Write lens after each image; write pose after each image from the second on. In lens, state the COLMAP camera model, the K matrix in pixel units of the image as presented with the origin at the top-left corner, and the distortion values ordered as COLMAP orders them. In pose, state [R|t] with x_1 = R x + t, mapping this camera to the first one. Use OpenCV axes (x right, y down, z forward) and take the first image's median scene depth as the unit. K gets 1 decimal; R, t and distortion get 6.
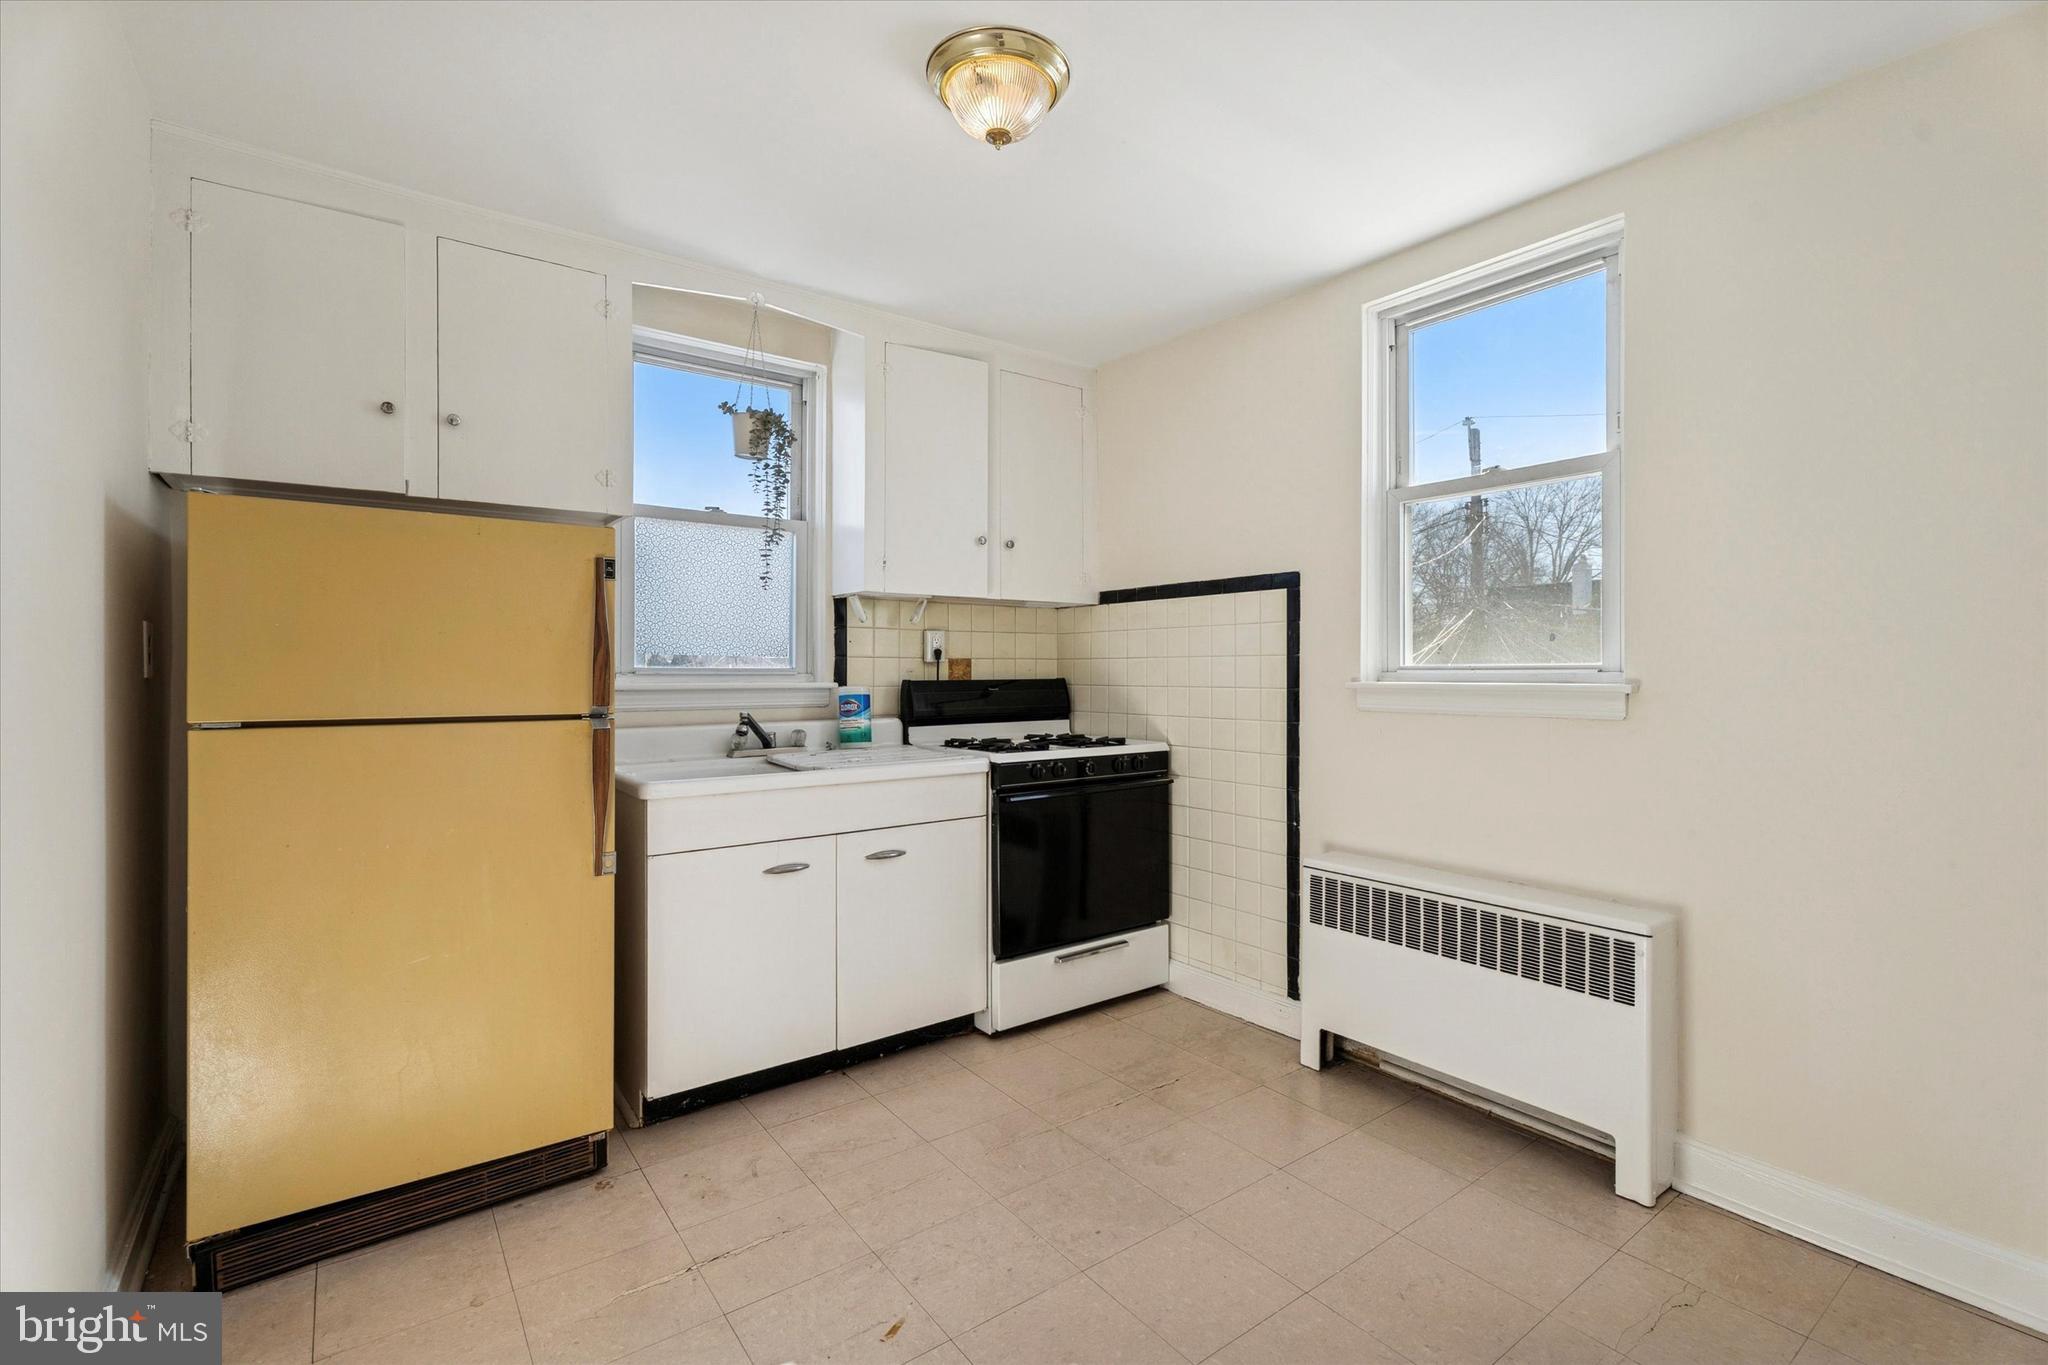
lens RADIAL K [[934.0, 0, 1024.0], [0, 934.0, 682.5], [0, 0, 1]] dist [-0.000746, 0.000261]
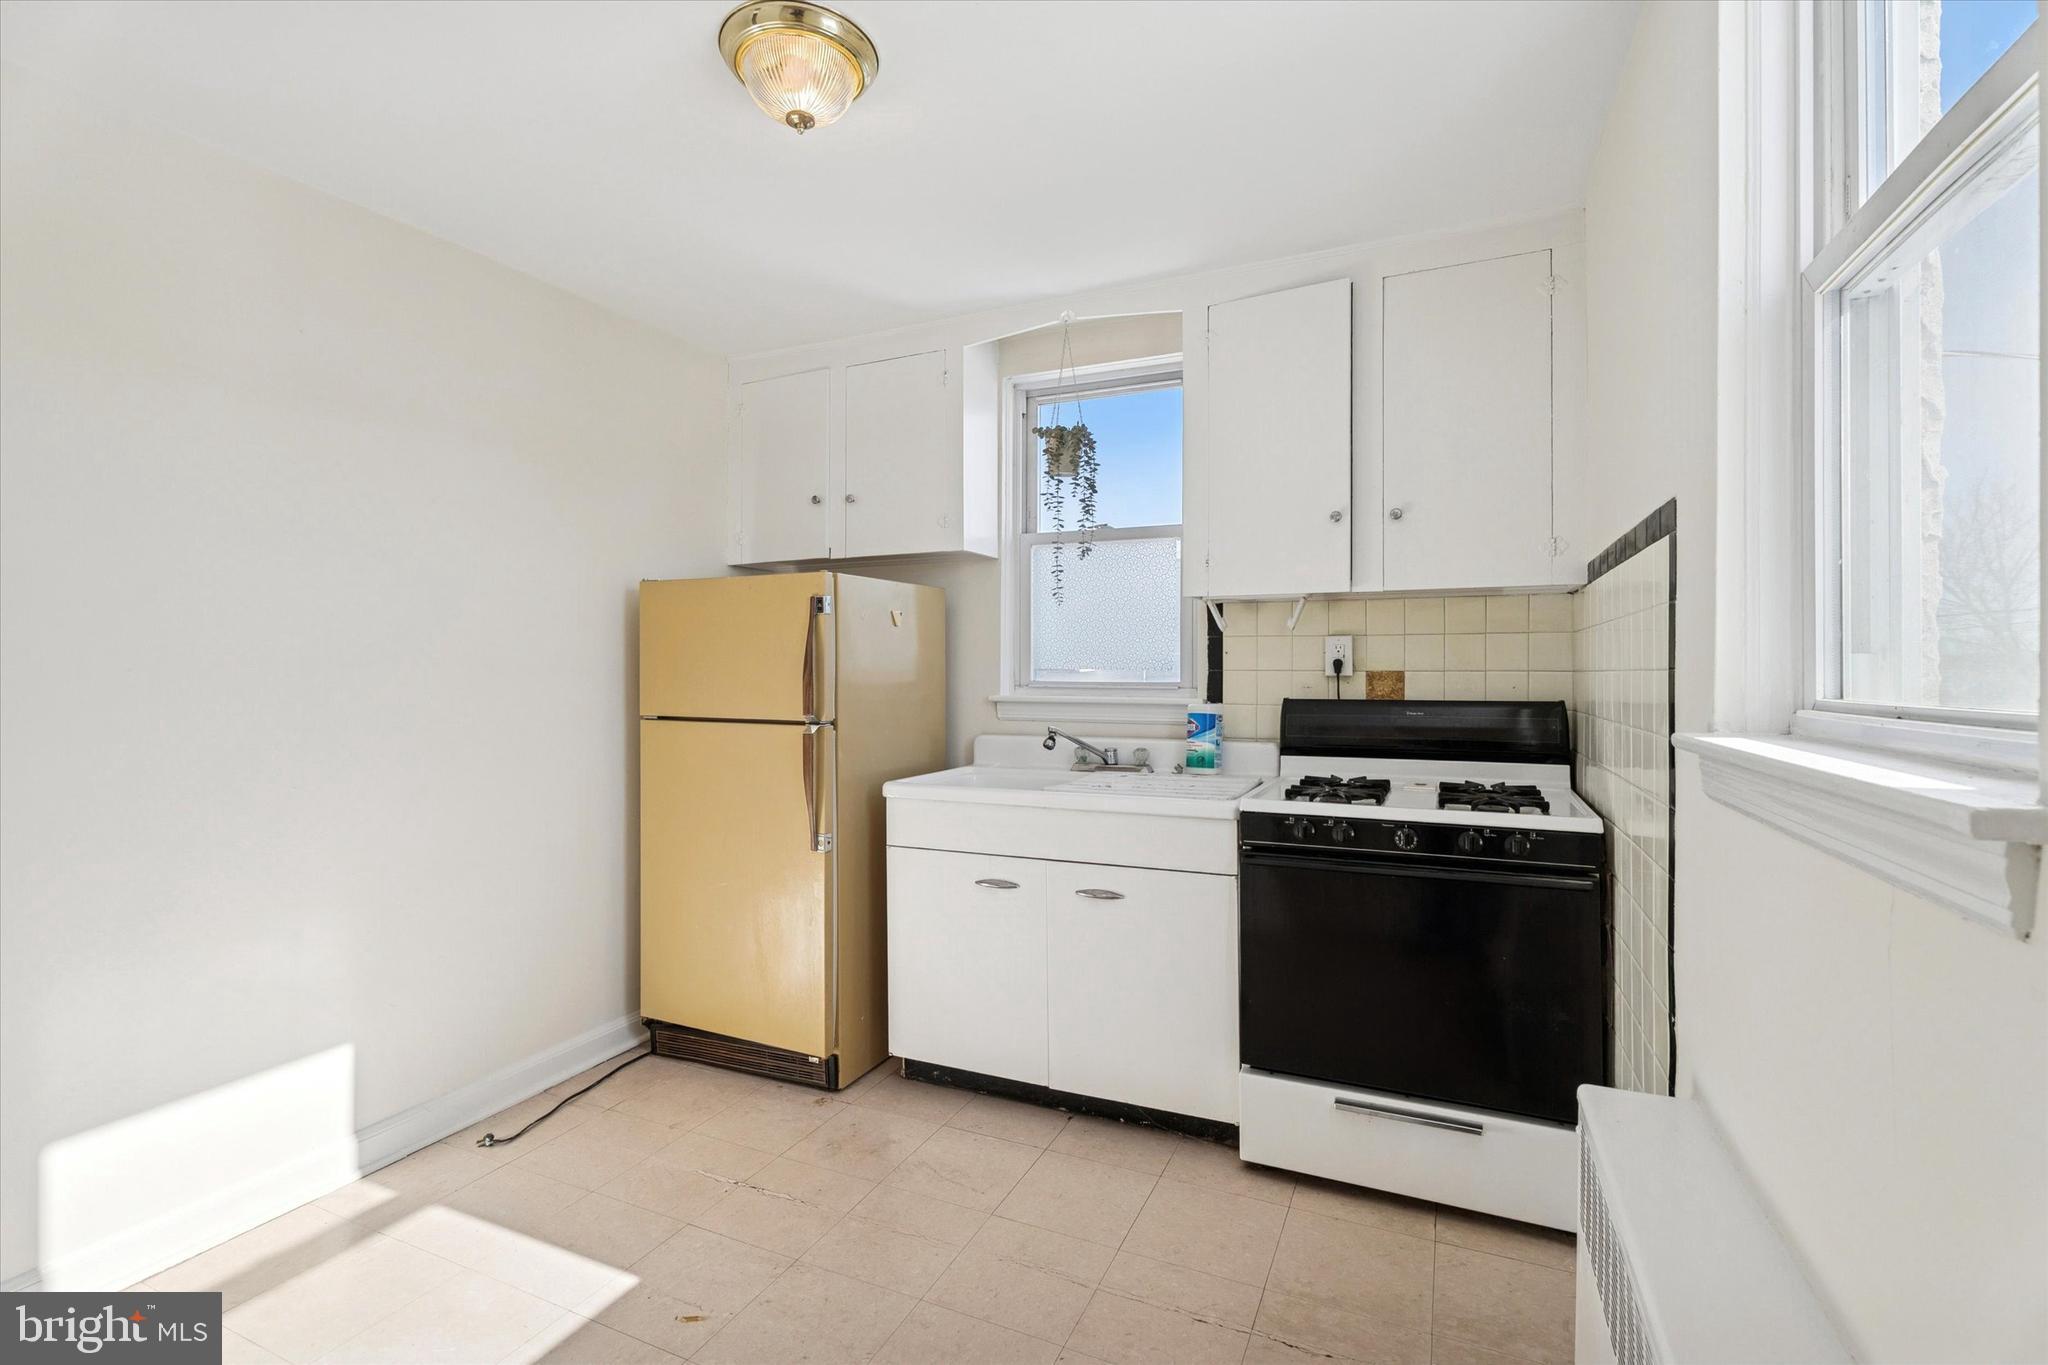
lens RADIAL K [[915.8, 0, 1020.0], [0, 915.8, 675.7], [0, 0, 1]] dist [-0.000559, 0.000000]
pose [[0.473862, 0.007373, -0.880568, 0.532626], [-0.012291, 0.999923, 0.001759, -0.023551], [0.880514, 0.009990, 0.473916, 0.466074]]
